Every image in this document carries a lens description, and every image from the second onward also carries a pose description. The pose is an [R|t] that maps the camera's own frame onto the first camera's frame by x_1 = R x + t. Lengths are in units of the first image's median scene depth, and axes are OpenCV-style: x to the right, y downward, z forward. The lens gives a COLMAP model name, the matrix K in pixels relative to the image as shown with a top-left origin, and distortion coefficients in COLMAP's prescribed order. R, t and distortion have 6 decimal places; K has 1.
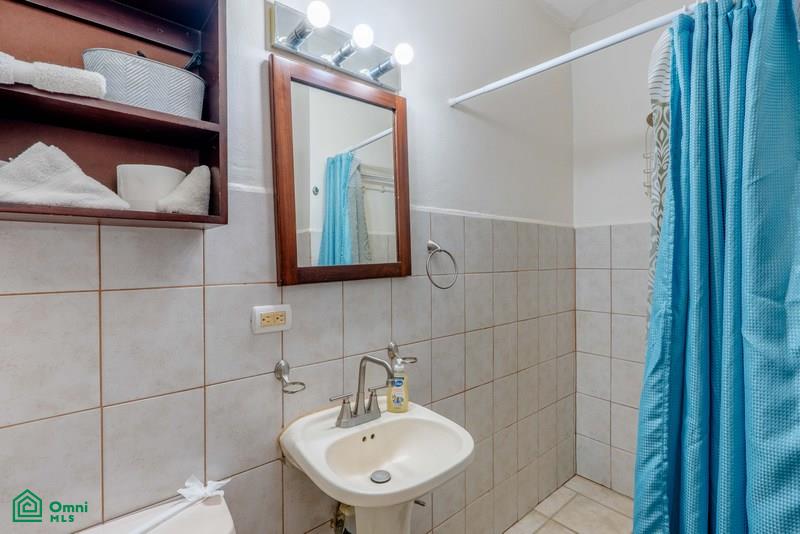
lens RADIAL K [[368.9, 0, 403.2], [0, 368.9, 264.6], [0, 0, 1]] dist [-0.001653, 0.000407]
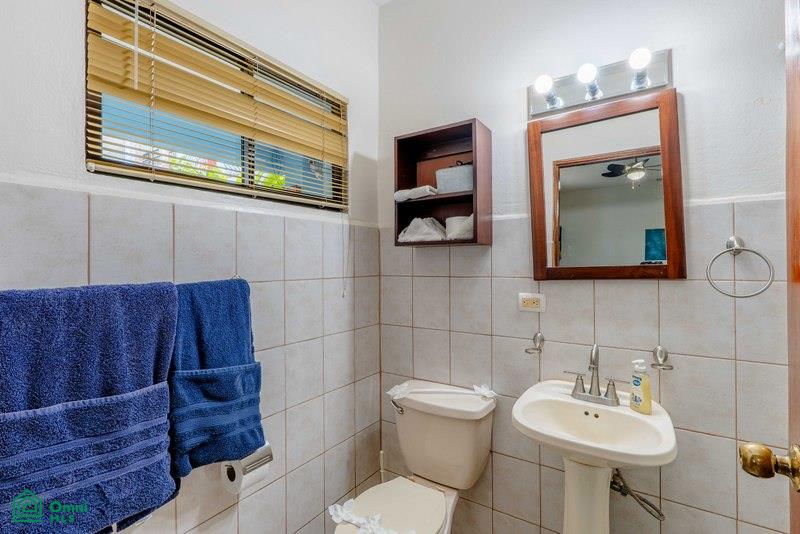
lens RADIAL K [[368.9, 0, 405.4], [0, 368.9, 261.3], [0, 0, 1]] dist [-0.001653, 0.000407]
pose [[0.289217, 0.004303, -0.957254, 0.857799], [0.000339, 0.999989, 0.004597, -0.021526], [0.957263, -0.001654, 0.289213, 0.100804]]
